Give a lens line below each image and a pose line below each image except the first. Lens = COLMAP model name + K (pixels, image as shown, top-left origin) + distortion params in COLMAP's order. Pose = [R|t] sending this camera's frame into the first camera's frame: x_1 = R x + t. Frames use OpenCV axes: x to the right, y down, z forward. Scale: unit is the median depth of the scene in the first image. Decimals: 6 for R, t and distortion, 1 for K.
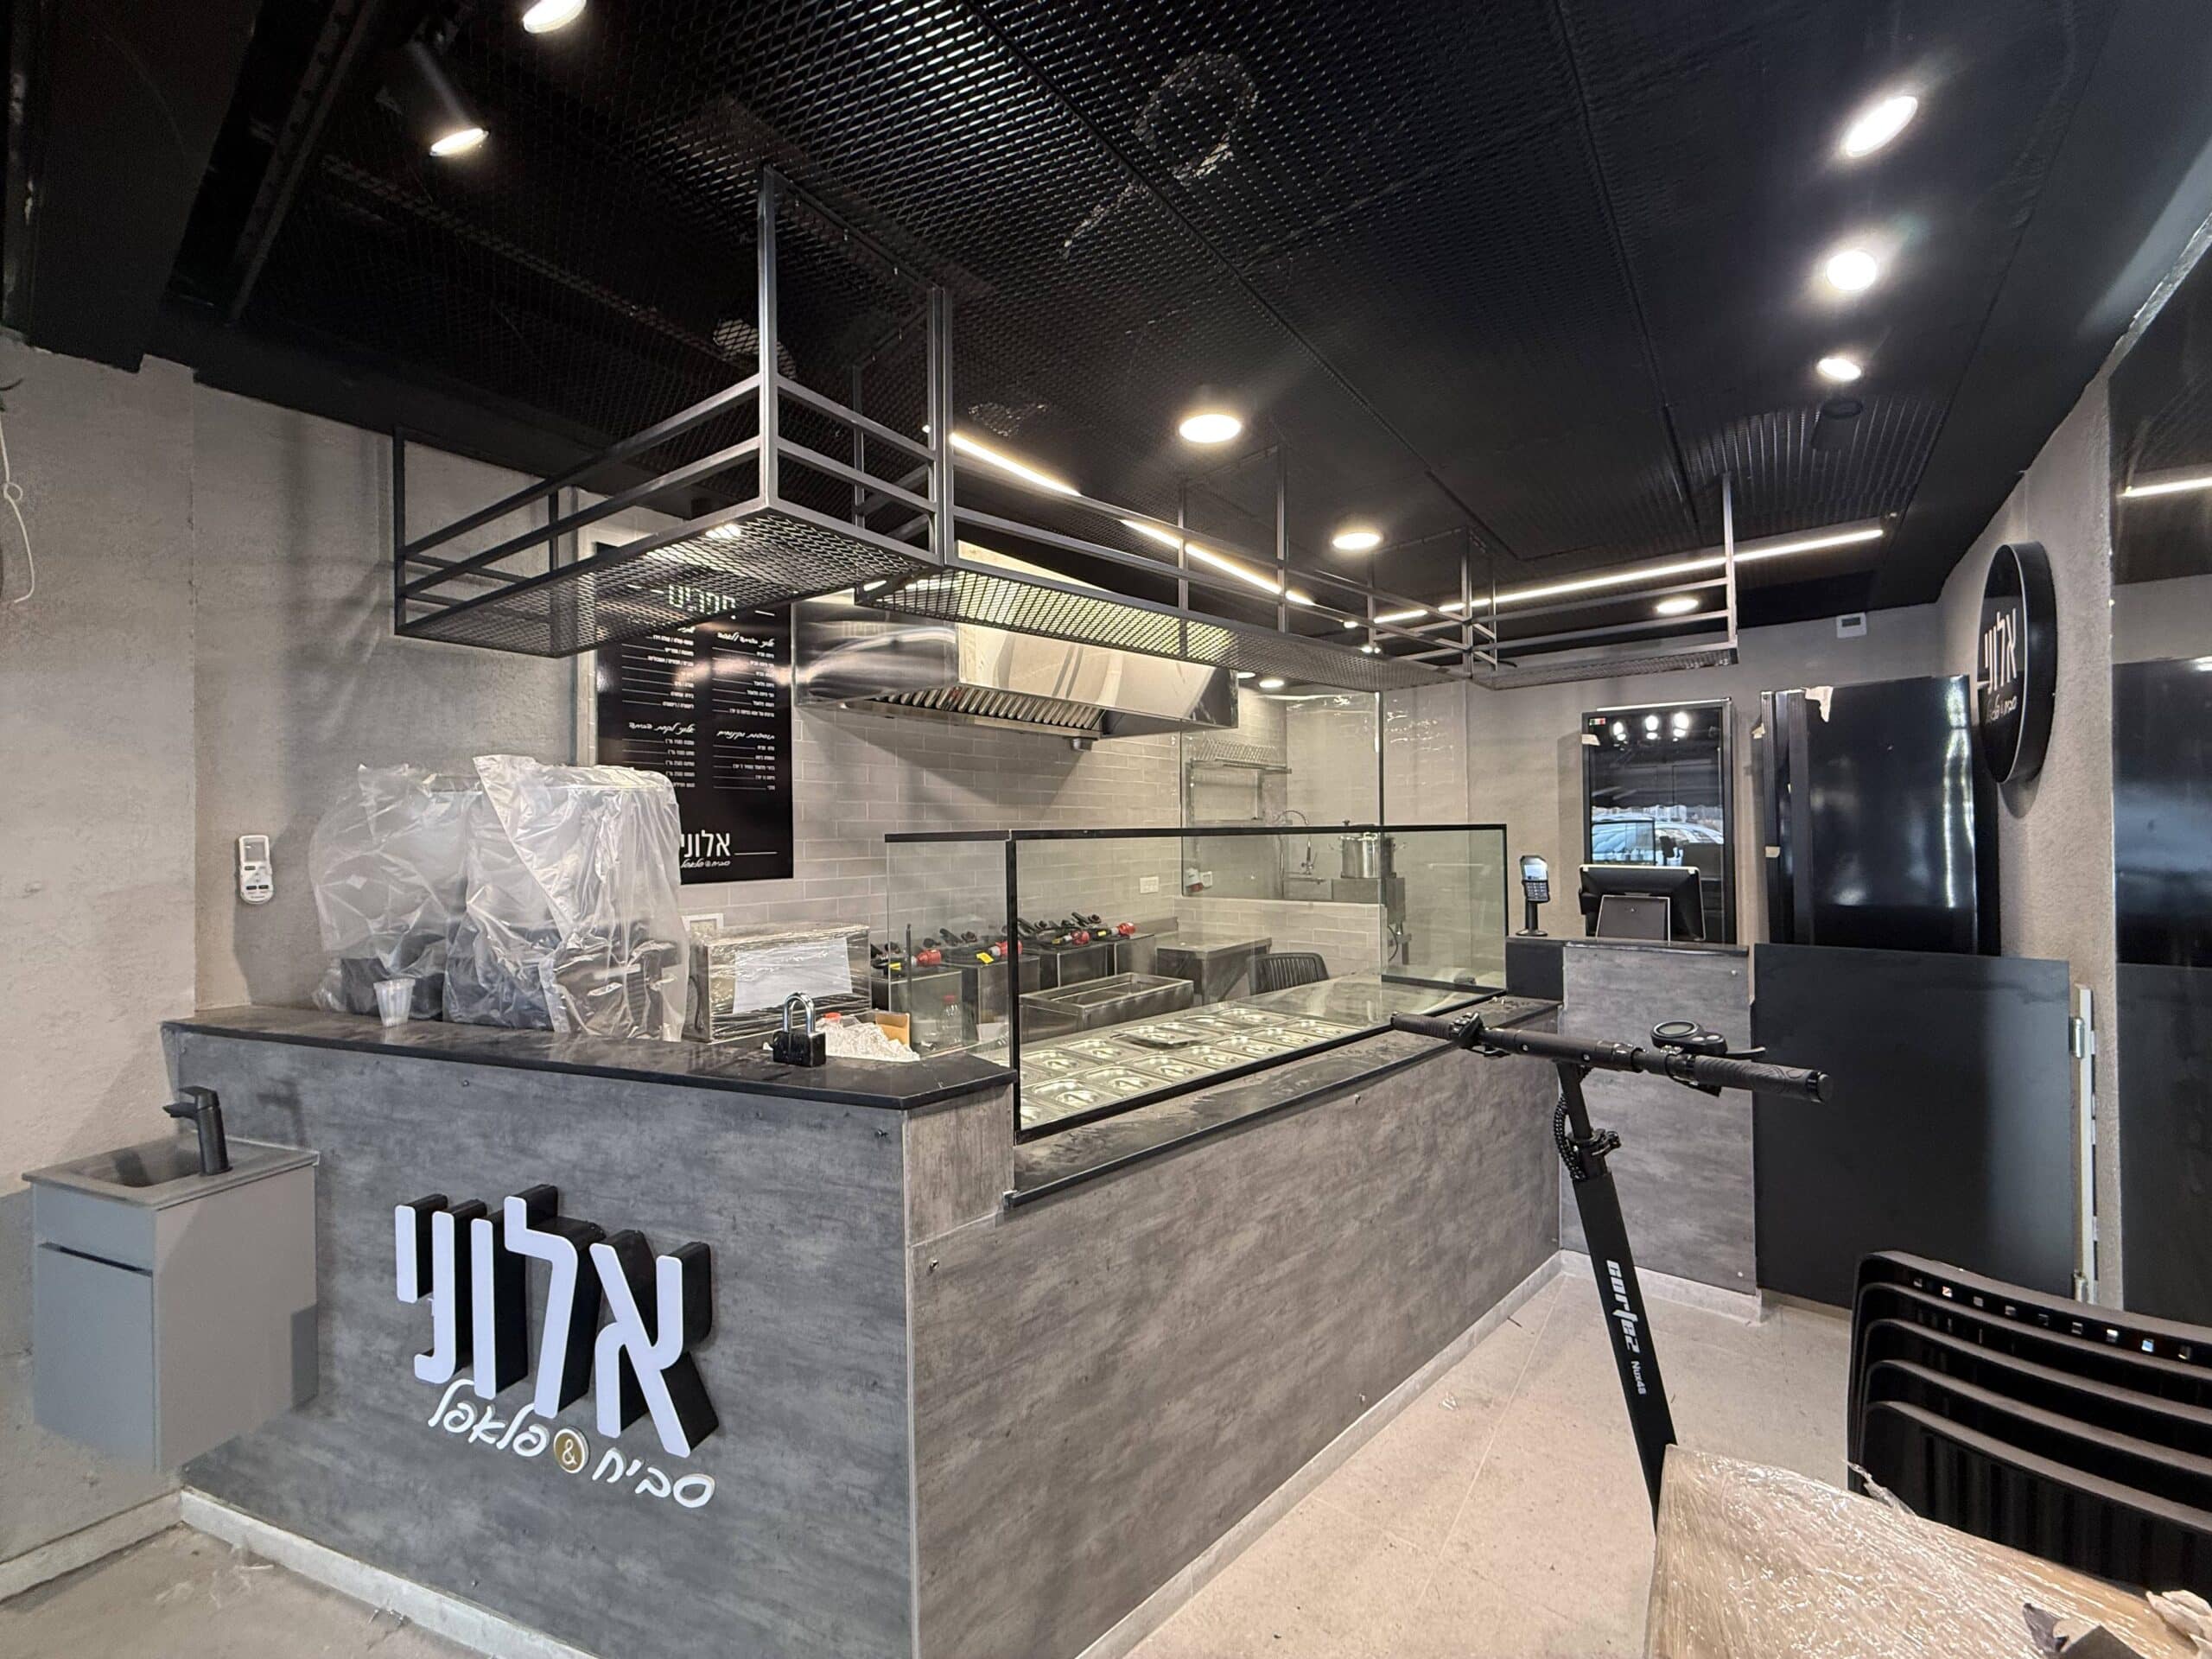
lens RADIAL K [[876.7, 0, 1101.3], [0, 876.7, 825.7], [0, 0, 1]] dist [0.000615, -0.000113]
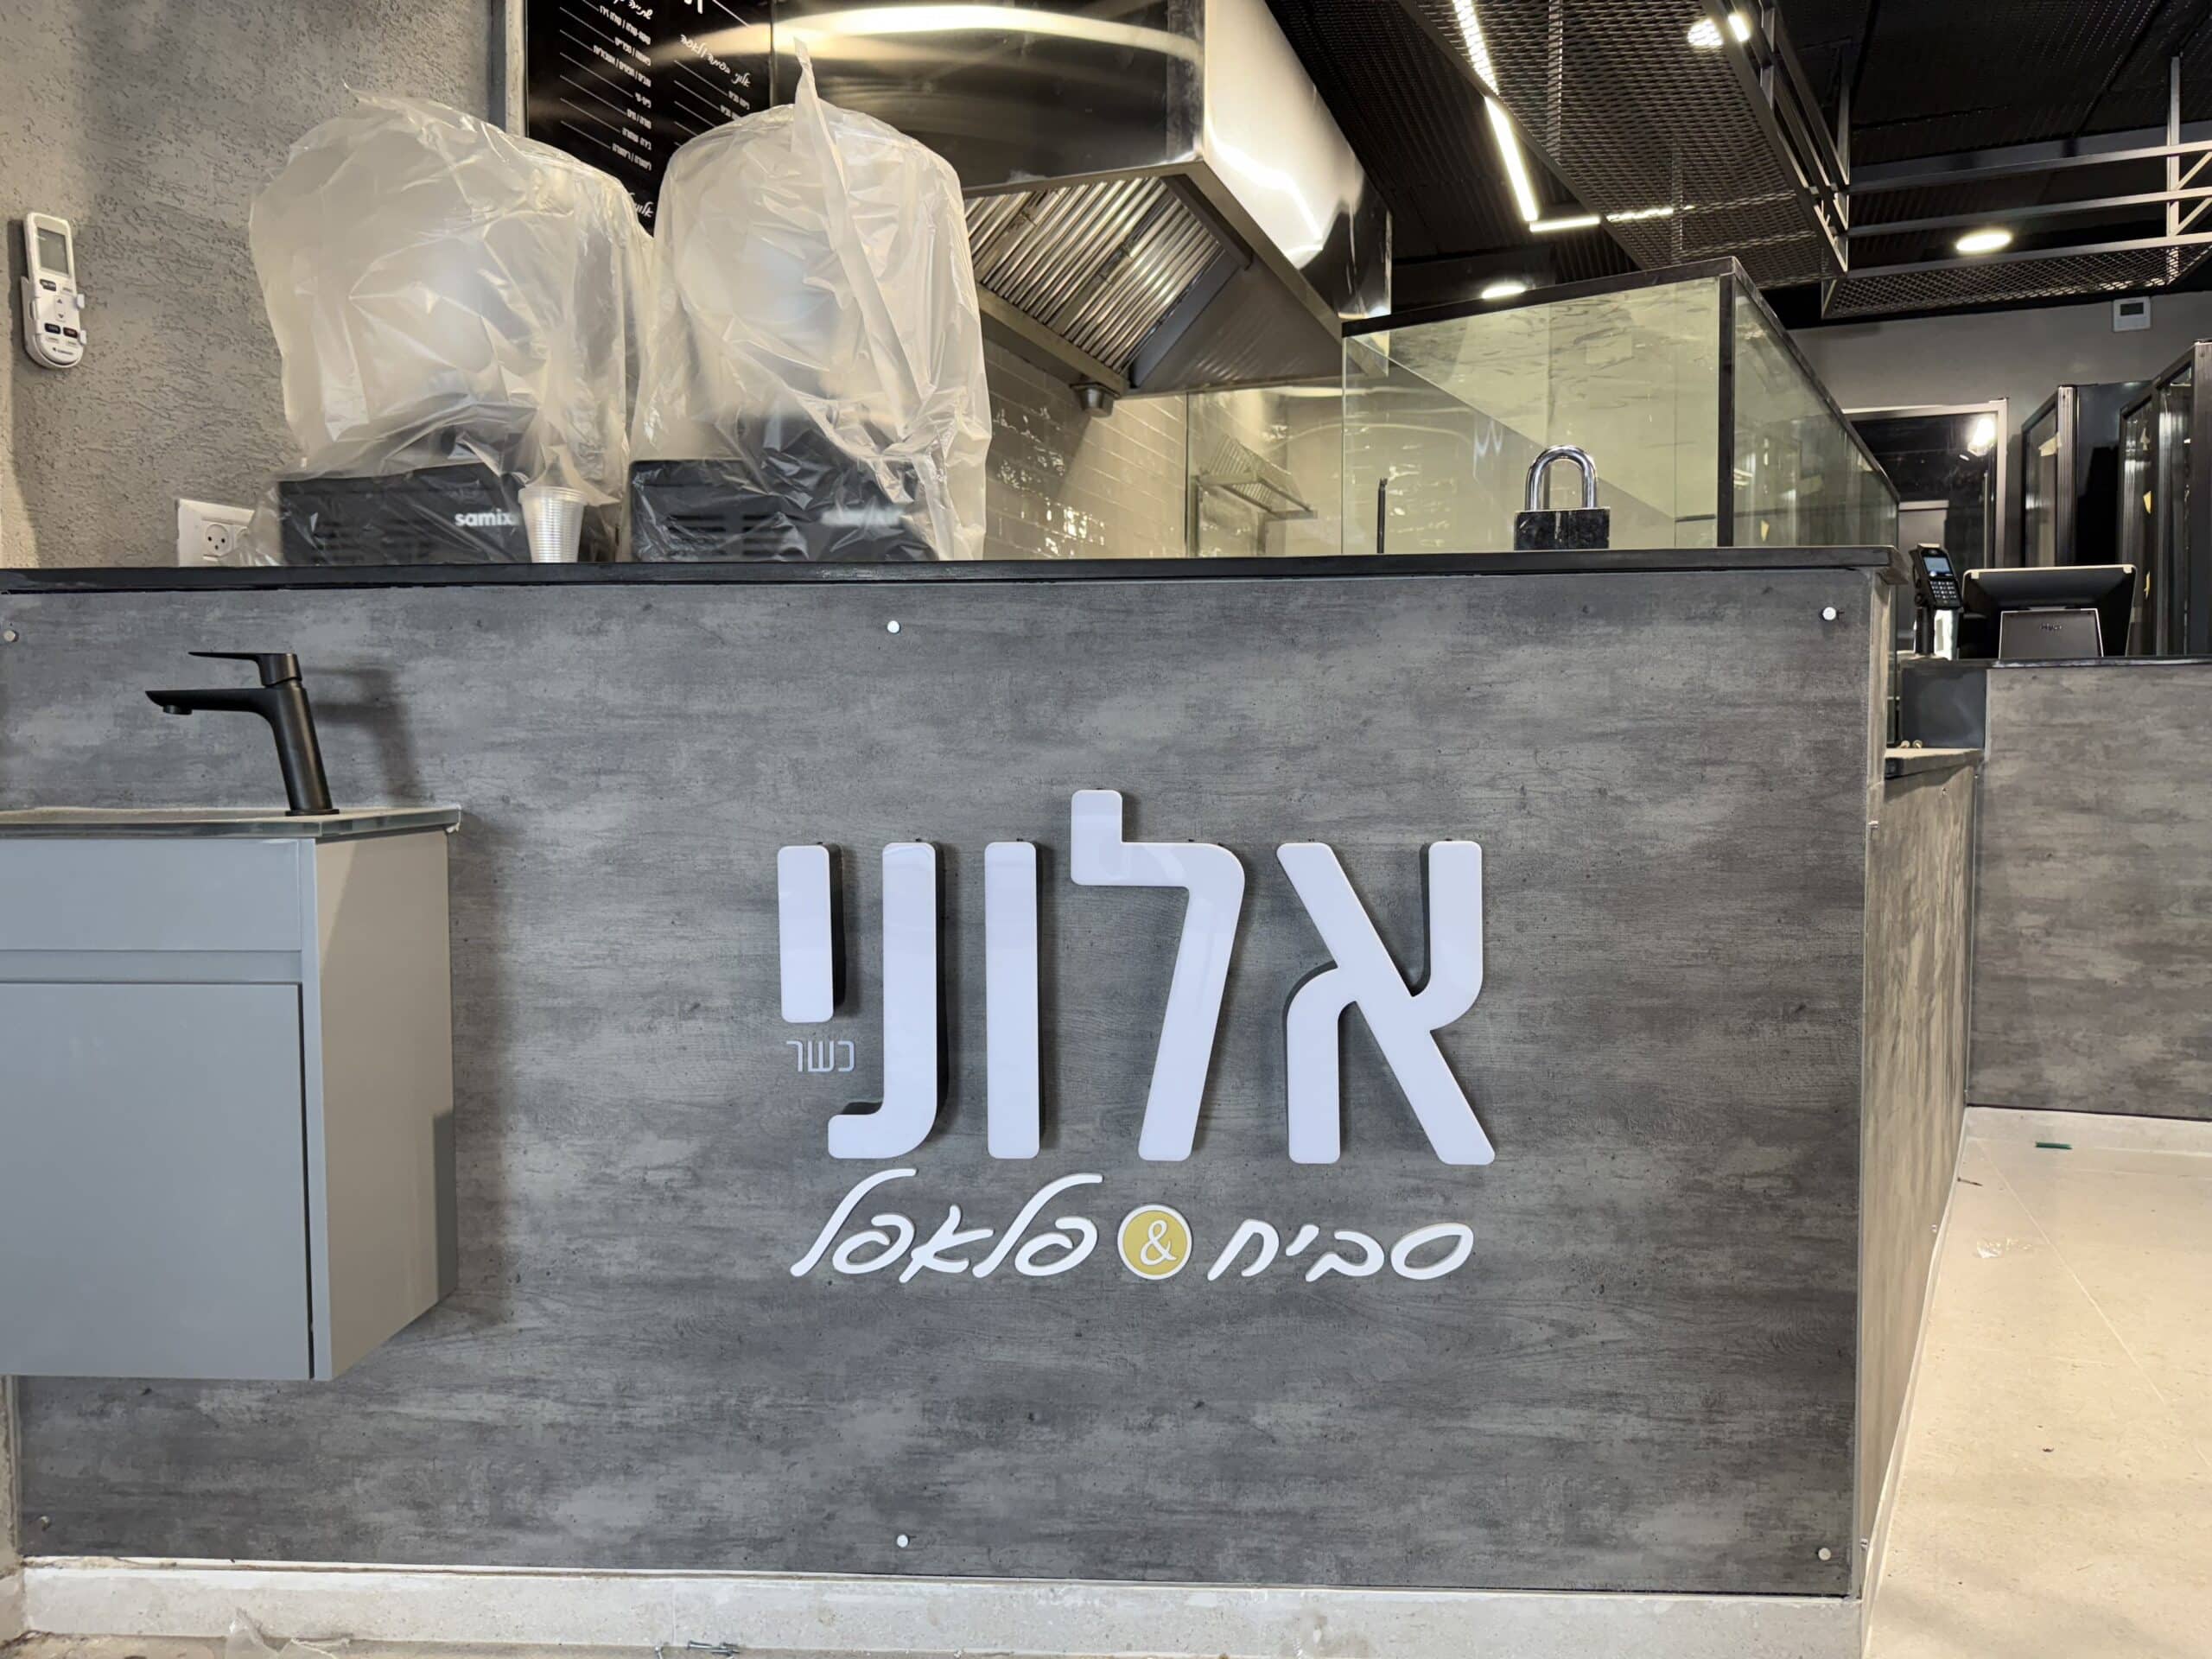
lens RADIAL K [[1534.3, 0, 1104.7], [0, 1534.3, 815.5], [0, 0, 1]] dist [0.102059, -0.135702]
pose [[0.955352, -0.001890, 0.295465, -0.808290], [-0.012014, 0.998904, 0.045237, 0.335566], [-0.295227, -0.046767, 0.954282, 0.050089]]
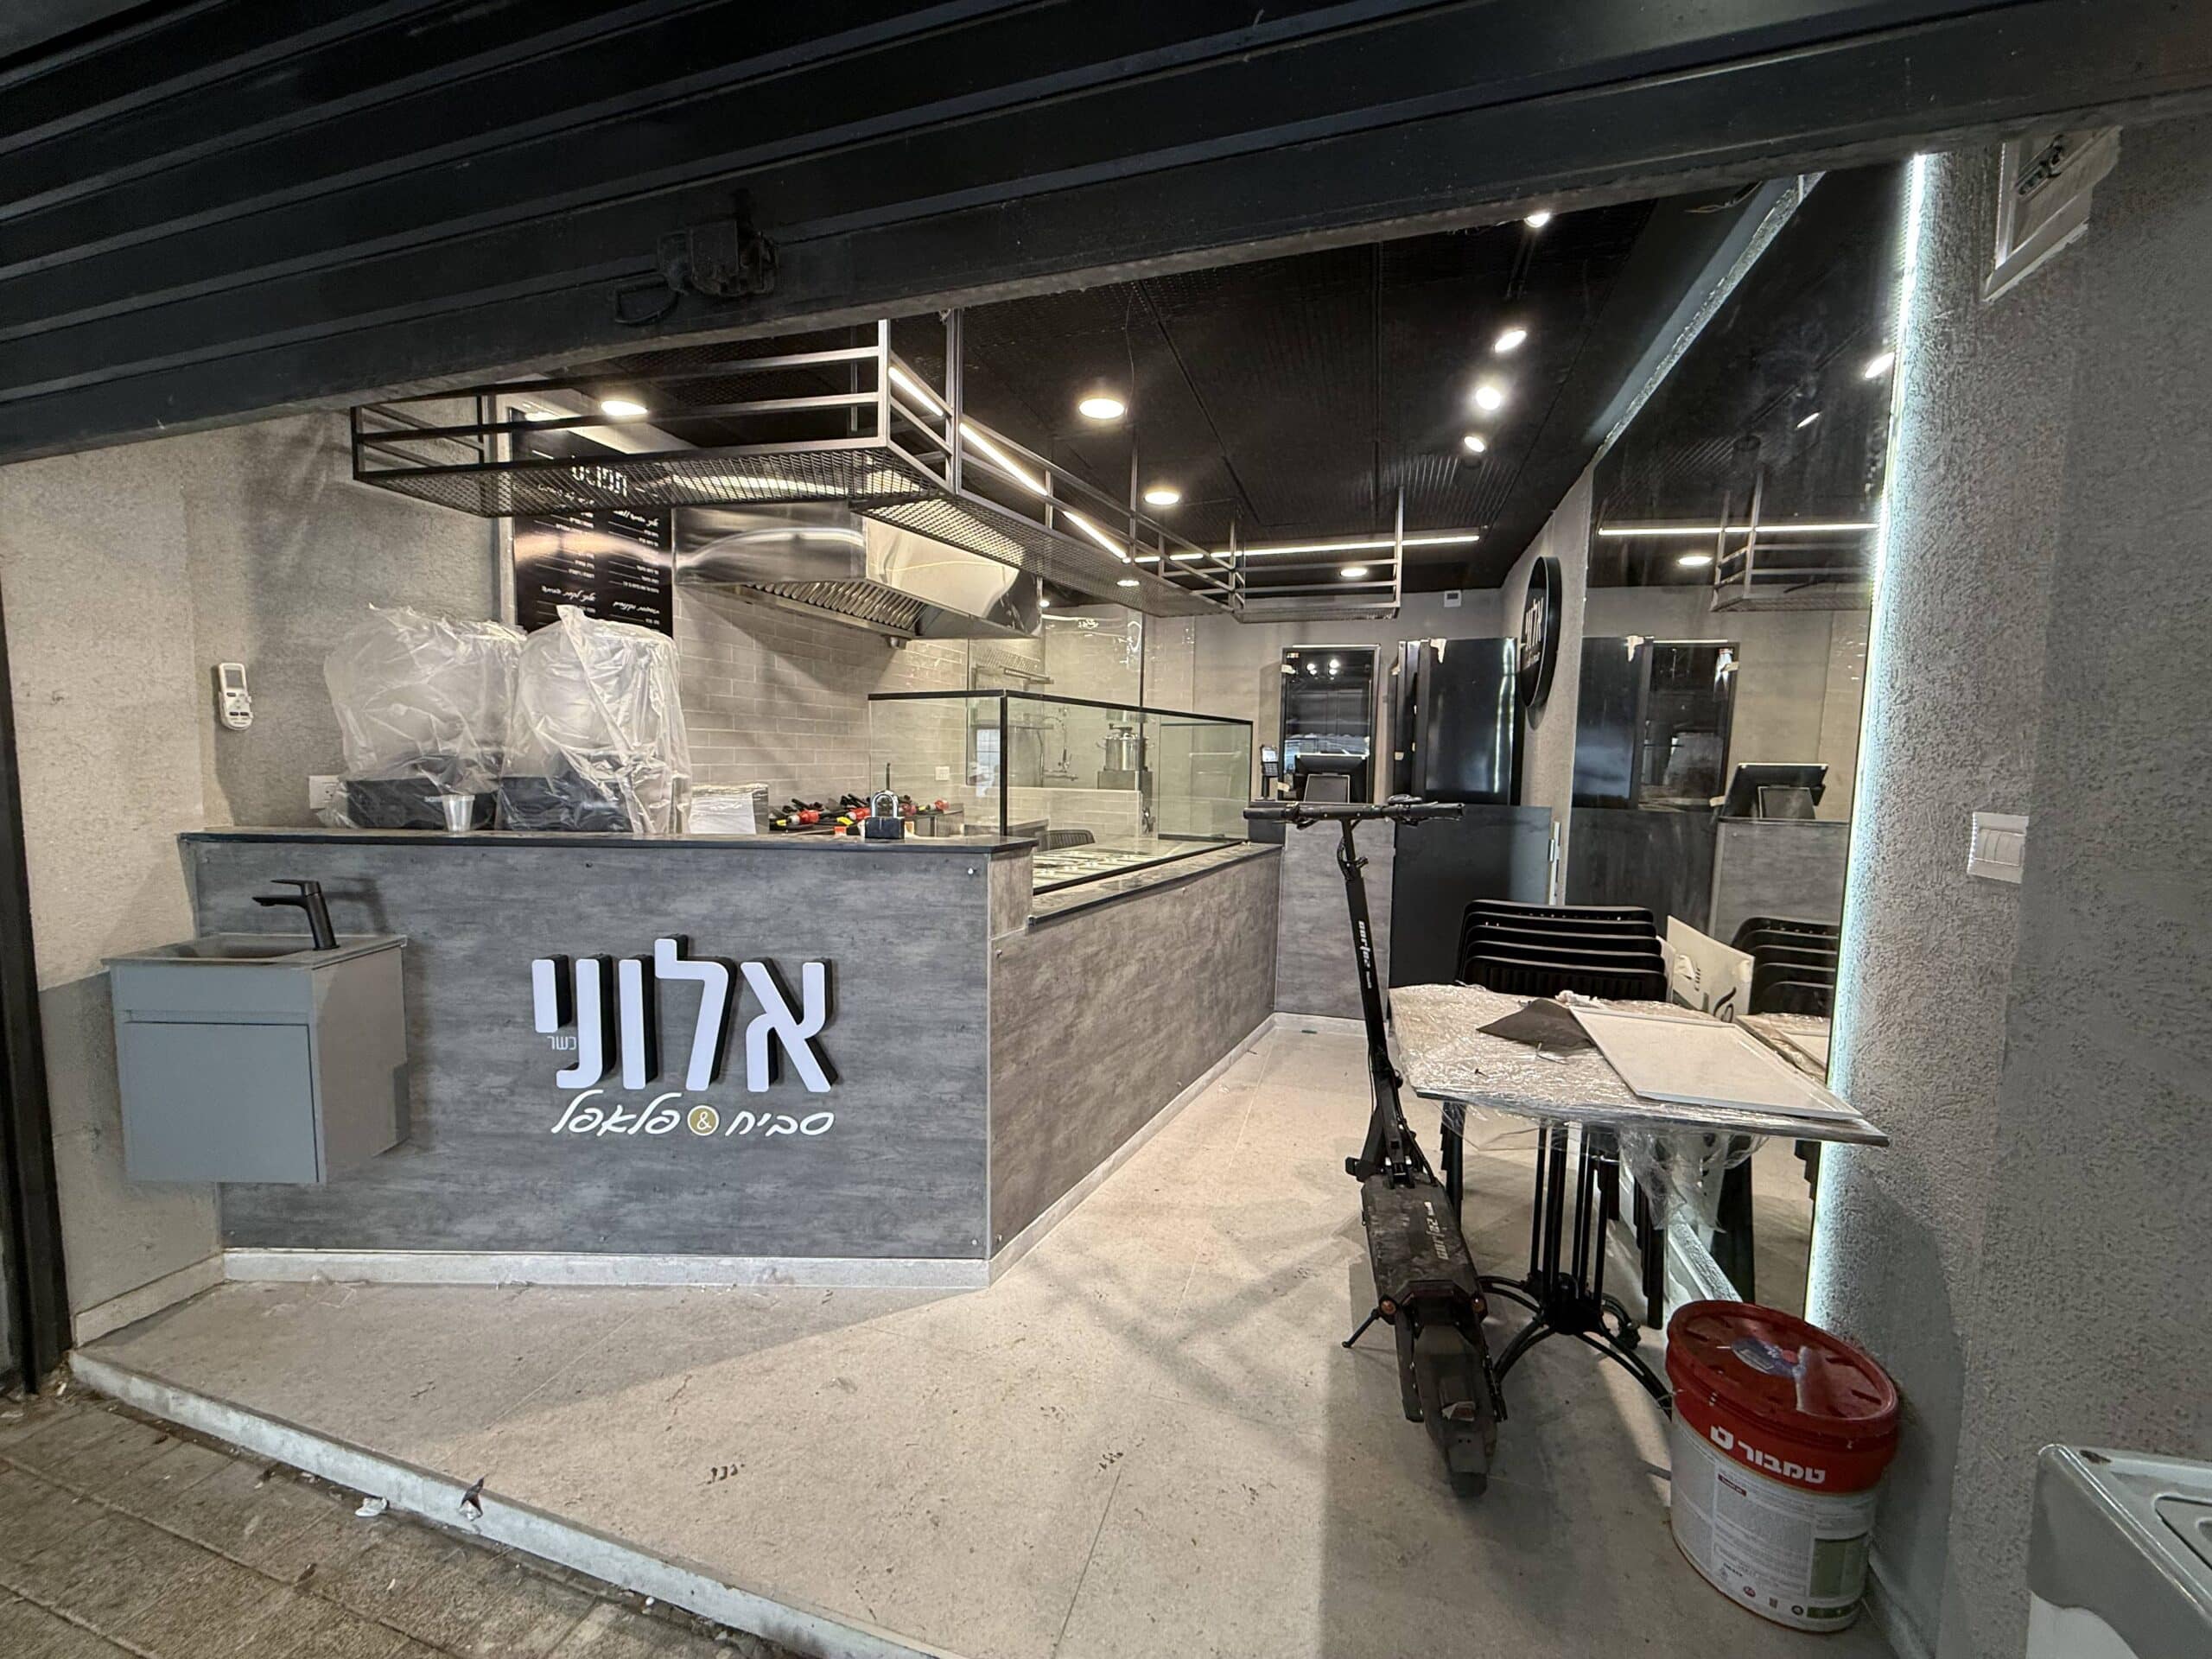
lens RADIAL K [[882.0, 0, 1100.7], [0, 882.0, 827.0], [0, 0, 1]] dist [-0.002071, -0.000044]
pose [[0.937145, 0.002376, 0.348933, -0.435853], [-0.033418, 0.995992, 0.082969, 0.098887], [-0.347337, -0.089414, 0.933468, -0.411135]]
